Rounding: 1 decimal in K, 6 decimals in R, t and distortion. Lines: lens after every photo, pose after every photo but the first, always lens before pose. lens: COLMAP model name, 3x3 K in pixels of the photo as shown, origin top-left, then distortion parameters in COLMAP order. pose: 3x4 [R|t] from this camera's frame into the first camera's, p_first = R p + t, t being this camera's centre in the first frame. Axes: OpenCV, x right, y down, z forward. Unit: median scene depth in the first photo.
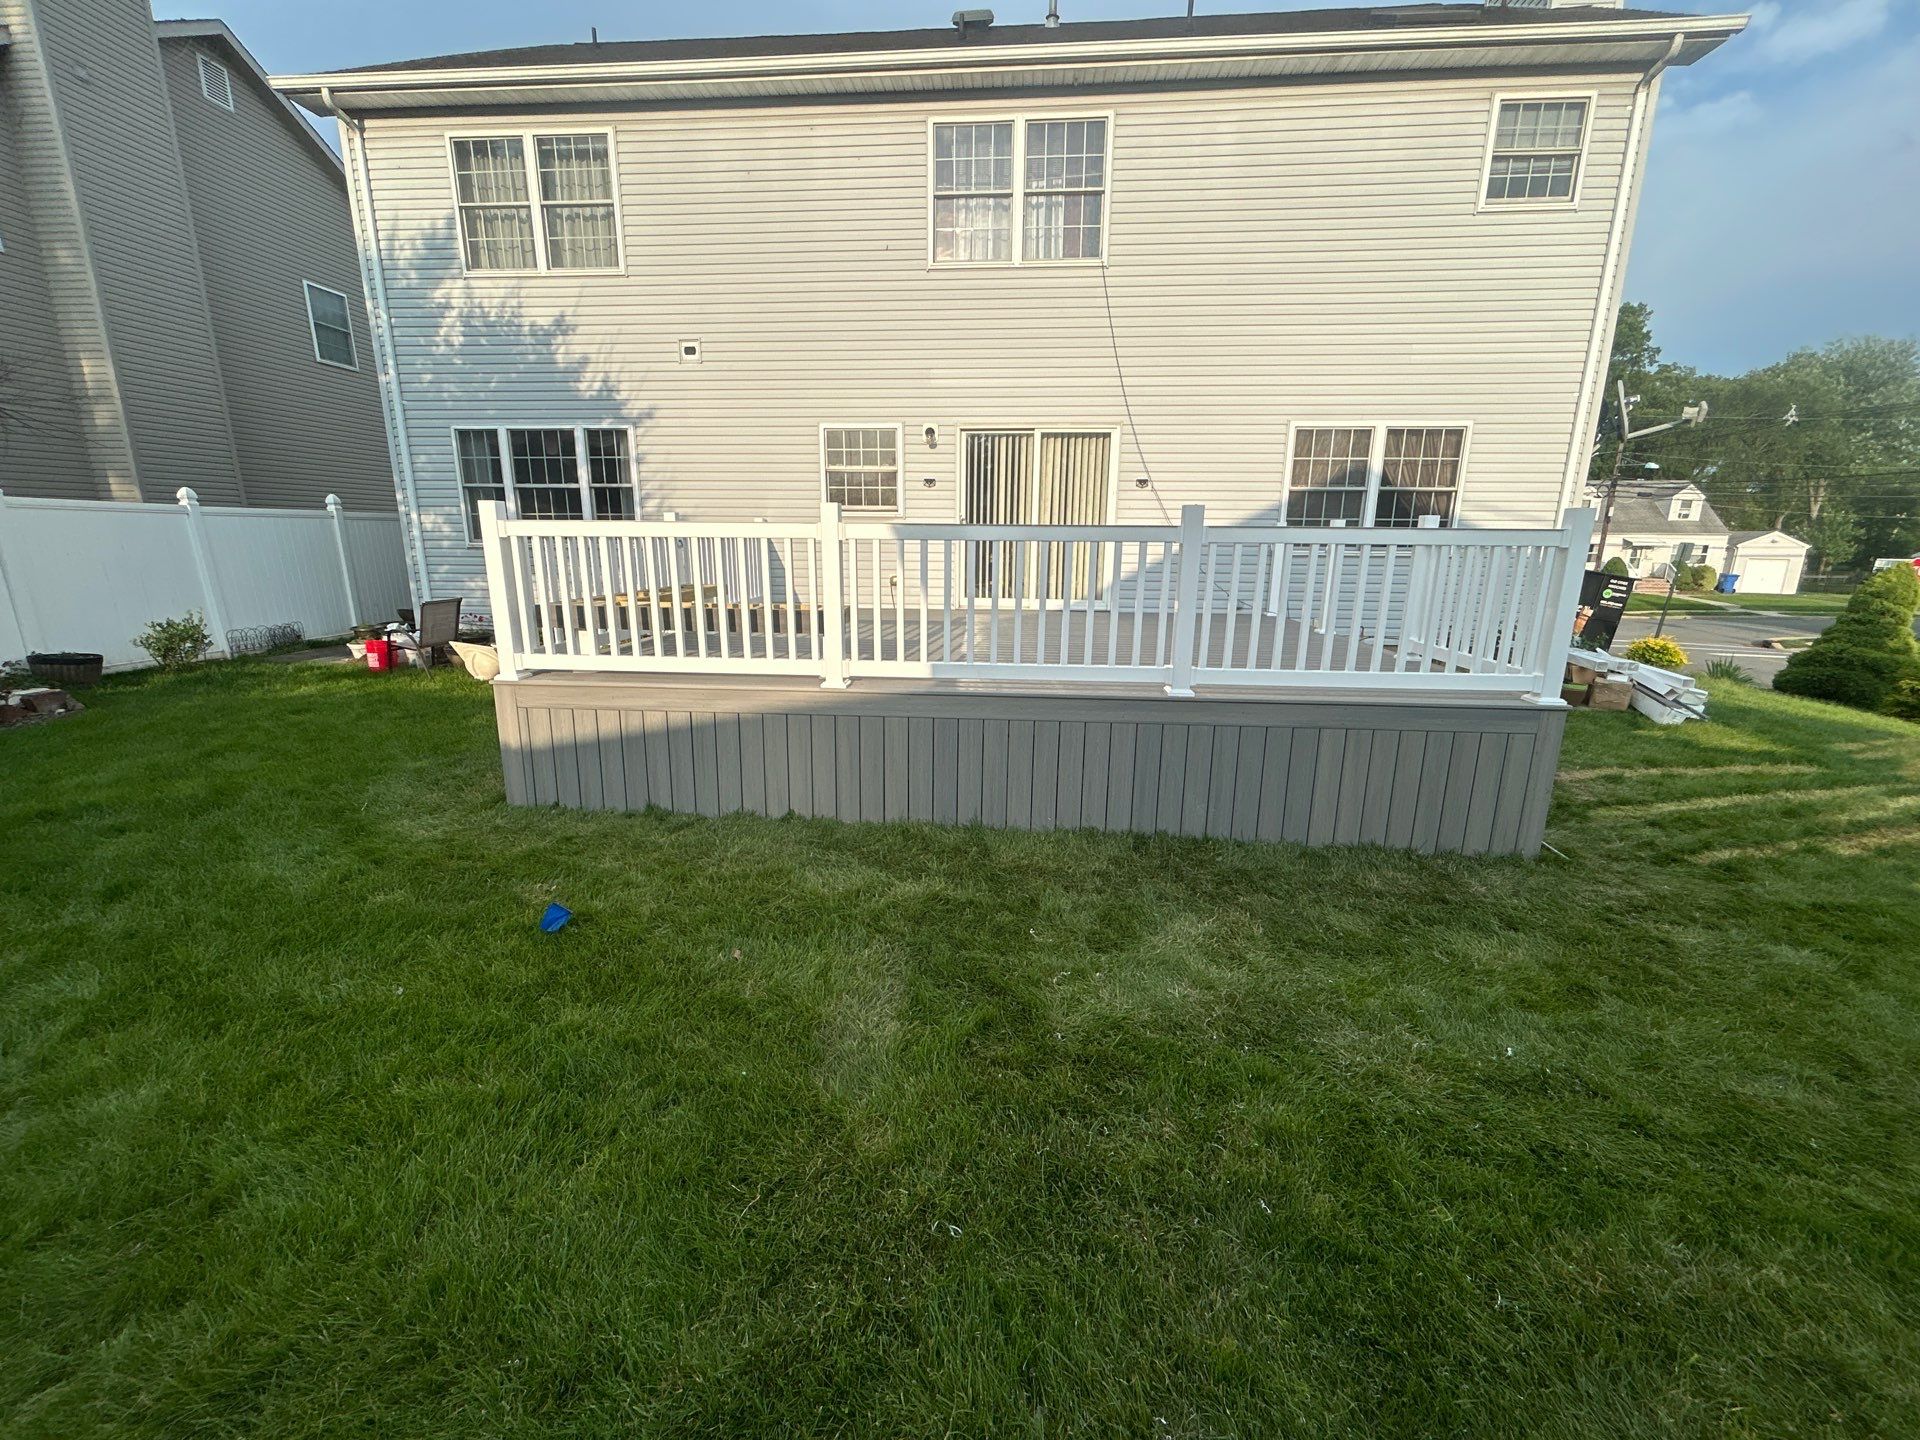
lens RADIAL K [[772.0, 0, 954.5], [0, 772.0, 718.6], [0, 0, 1]] dist [-0.002183, 0.000946]
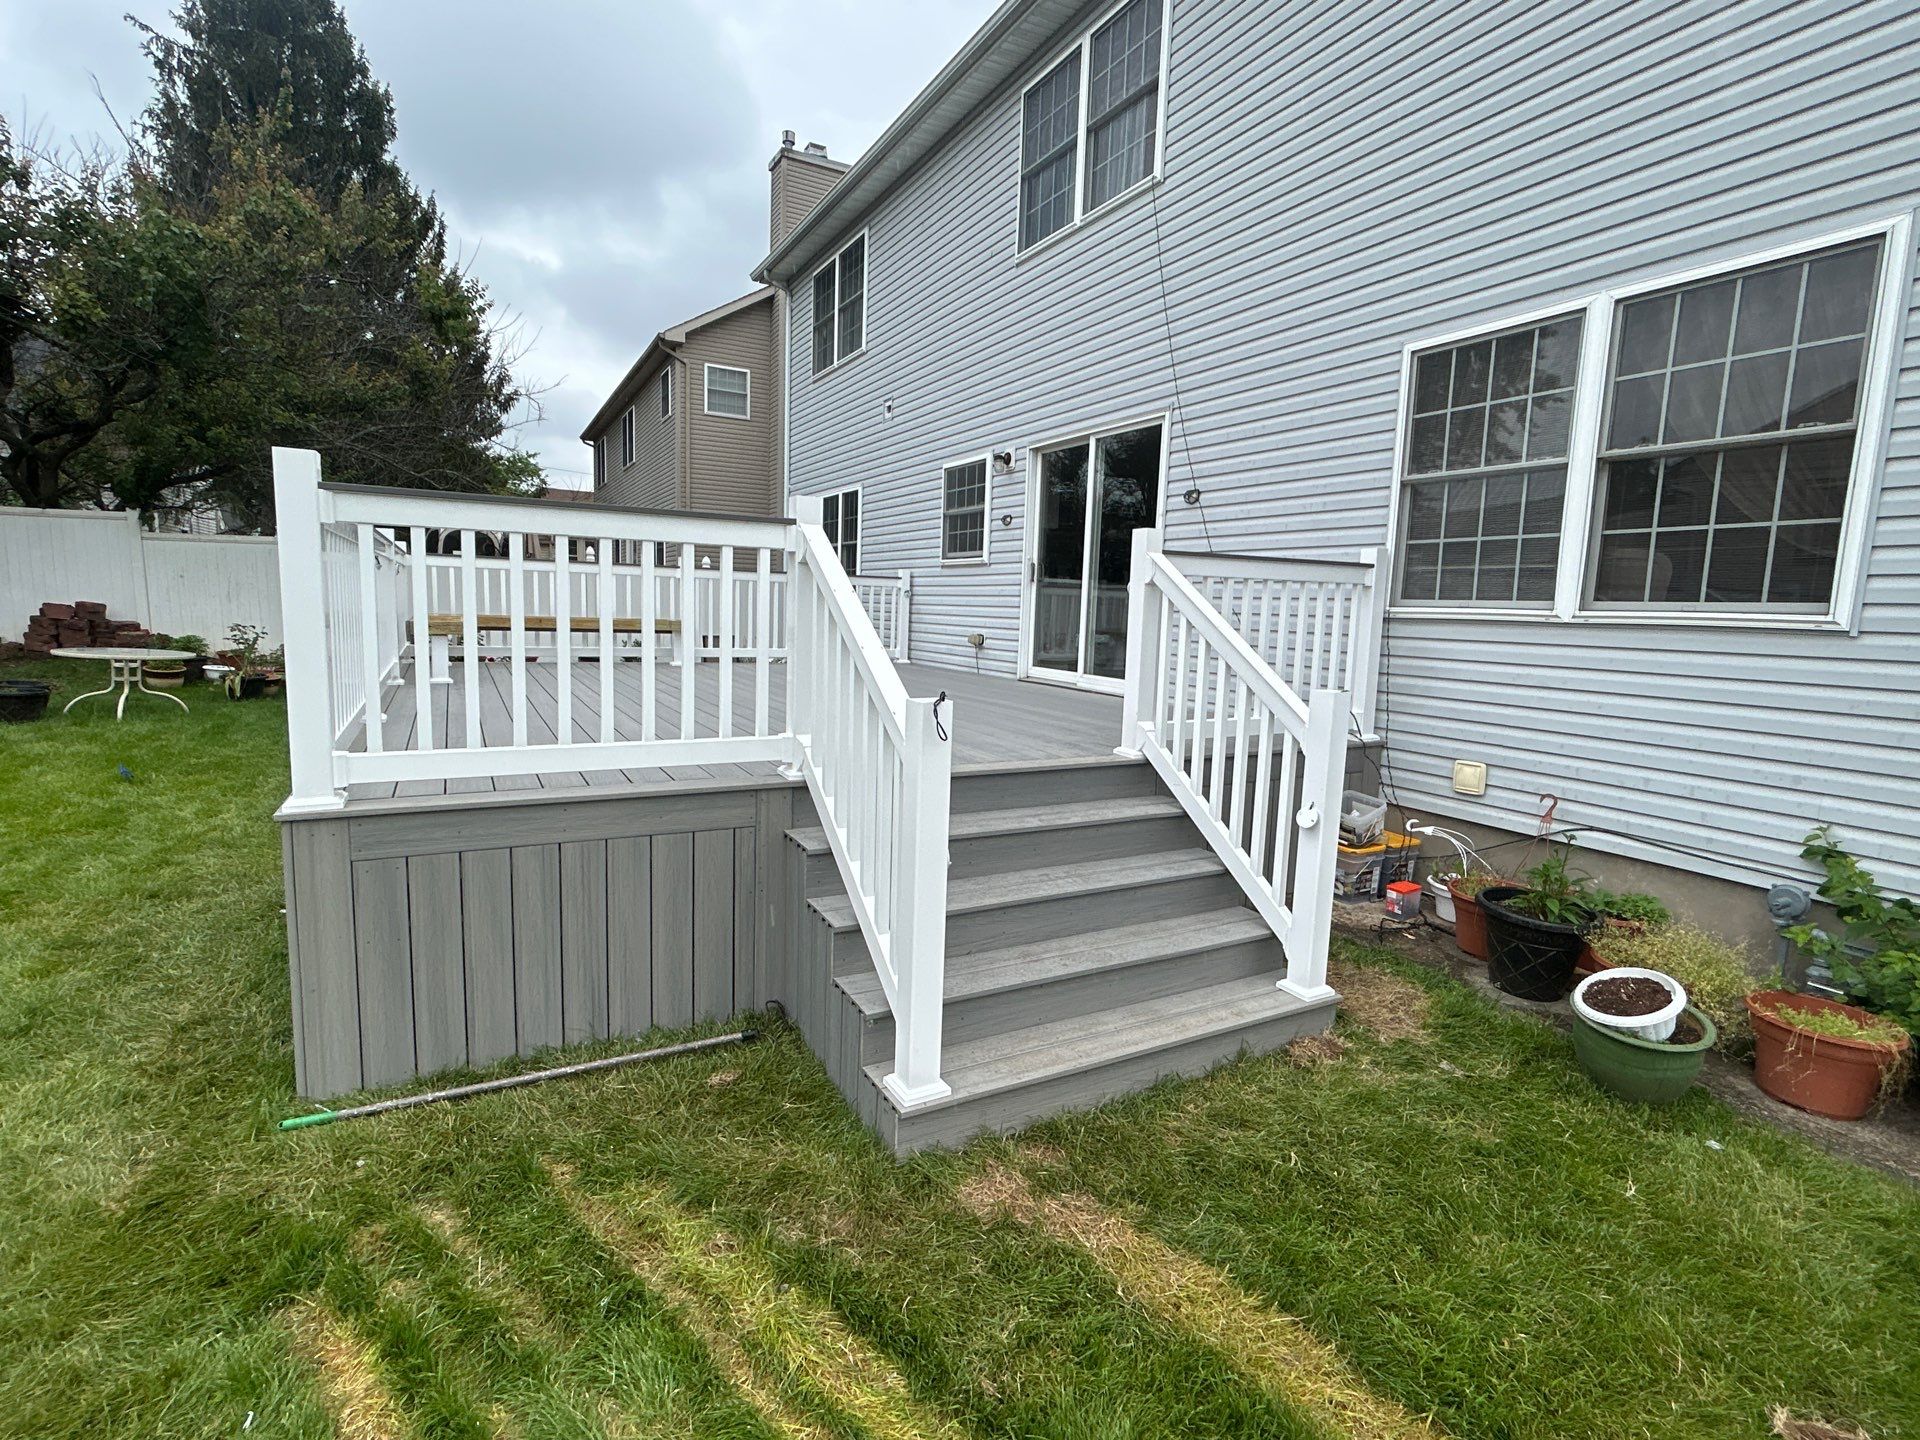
lens RADIAL K [[907.8, 0, 953.4], [0, 907.8, 719.8], [0, 0, 1]] dist [-0.006370, 0.001651]
pose [[0.550716, 0.114015, -0.826869, 0.774062], [-0.217125, 0.976092, -0.010020, -0.088744], [0.805958, 0.185052, 0.562306, 0.495332]]
